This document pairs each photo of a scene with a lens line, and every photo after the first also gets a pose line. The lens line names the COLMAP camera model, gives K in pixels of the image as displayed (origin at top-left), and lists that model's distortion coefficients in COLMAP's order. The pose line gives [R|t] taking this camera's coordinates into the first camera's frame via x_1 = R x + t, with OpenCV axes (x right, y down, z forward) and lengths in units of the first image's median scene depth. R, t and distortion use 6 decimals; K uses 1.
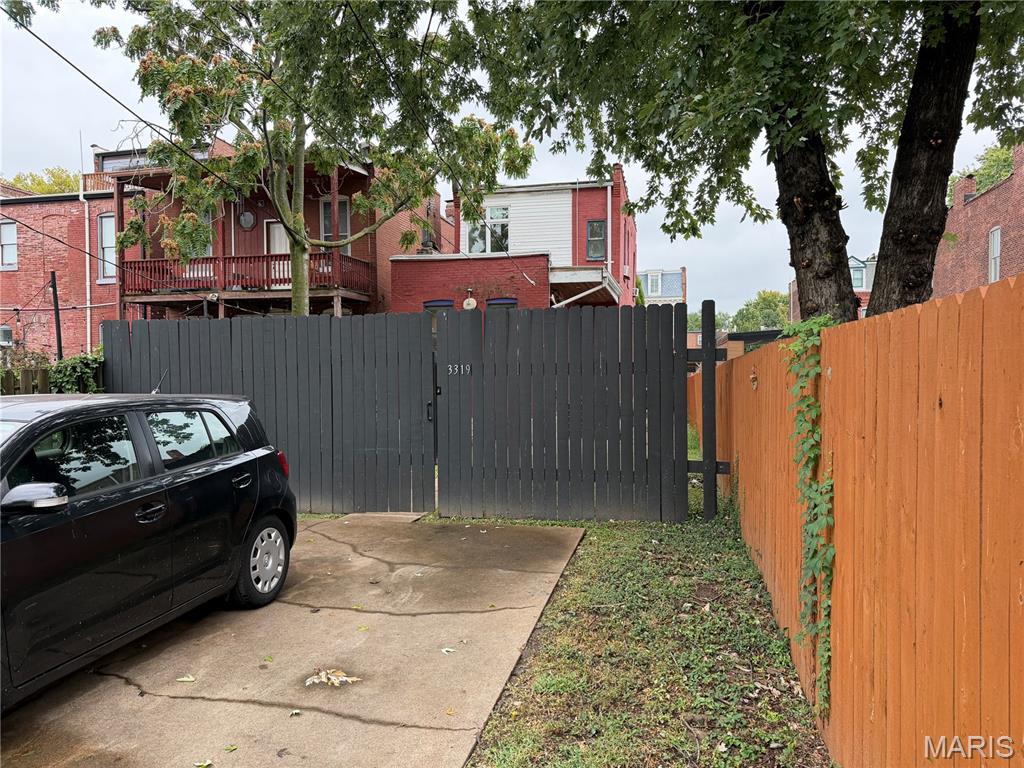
lens RADIAL K [[709.8, 0, 516.4], [0, 709.8, 408.6], [0, 0, 1]] dist [0.037125, -0.002413]
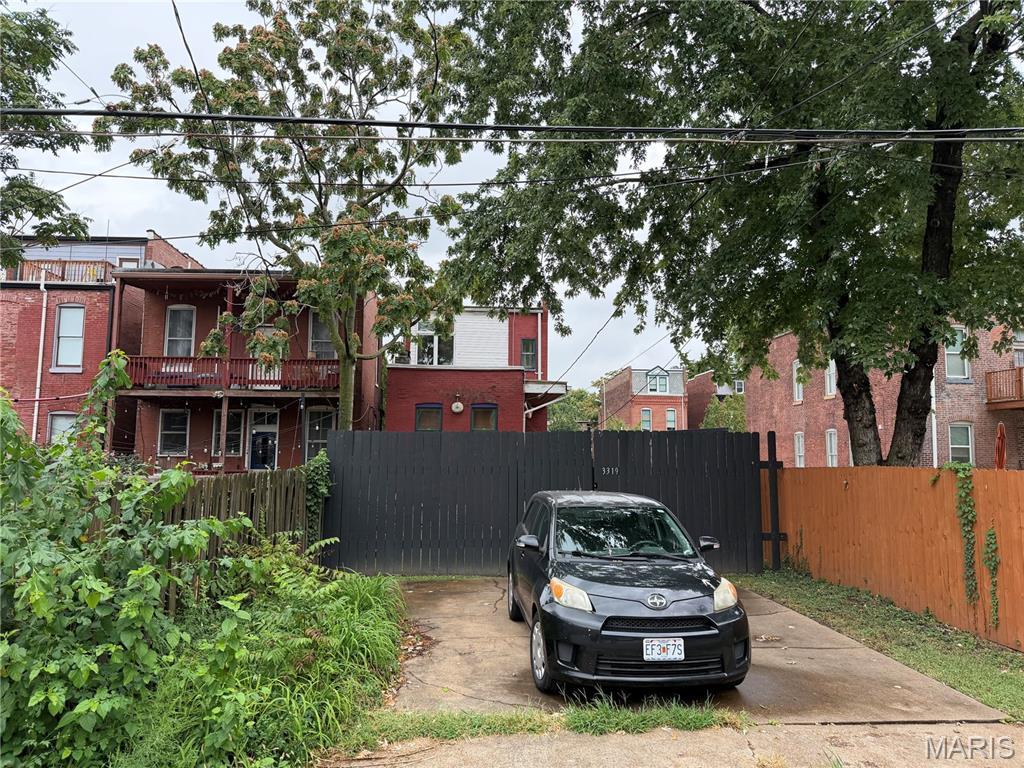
lens RADIAL K [[699.2, 0, 524.7], [0, 699.2, 382.8], [0, 0, 1]] dist [0.084095, -0.000736]
pose [[0.955336, 0.042961, 0.292382, -0.268943], [0.002795, 0.988019, -0.154307, -0.004950], [-0.295508, 0.148232, 0.943770, -0.134445]]
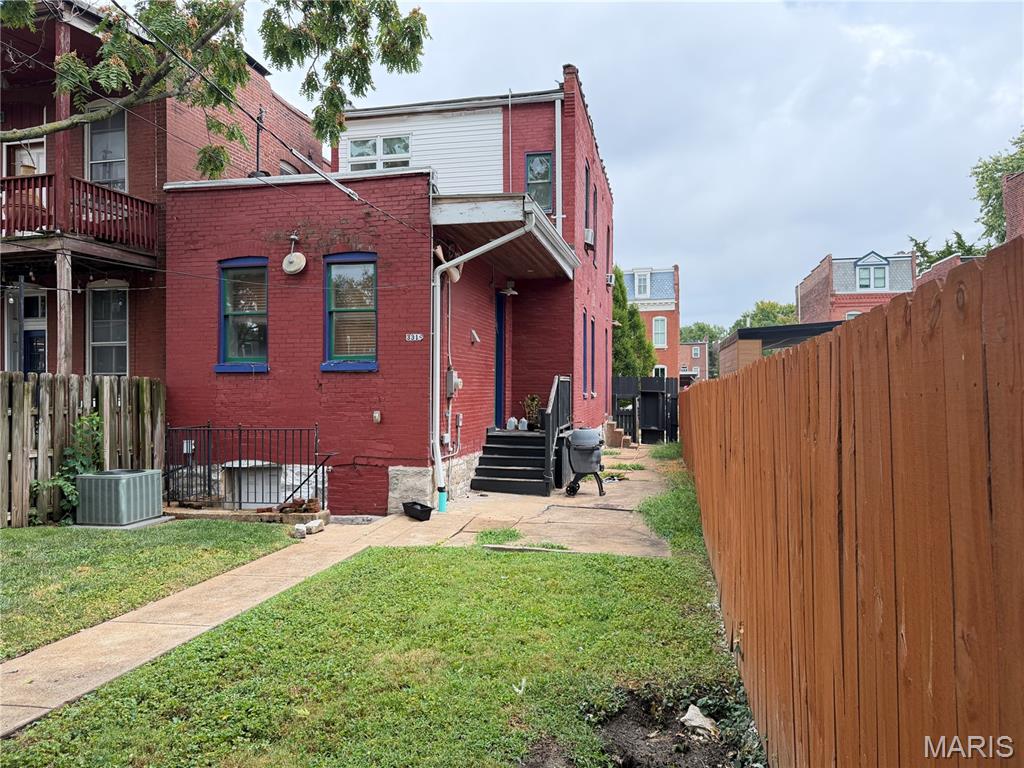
lens RADIAL K [[737.1, 0, 512.0], [0, 737.1, 384.0], [0, 0, 1]] dist [0.091957, -0.123249]
pose [[0.999955, 0.001170, 0.009440, 0.090197], [-0.000650, 0.998494, -0.054861, -0.016519], [-0.009490, 0.054852, 0.998449, 0.366097]]
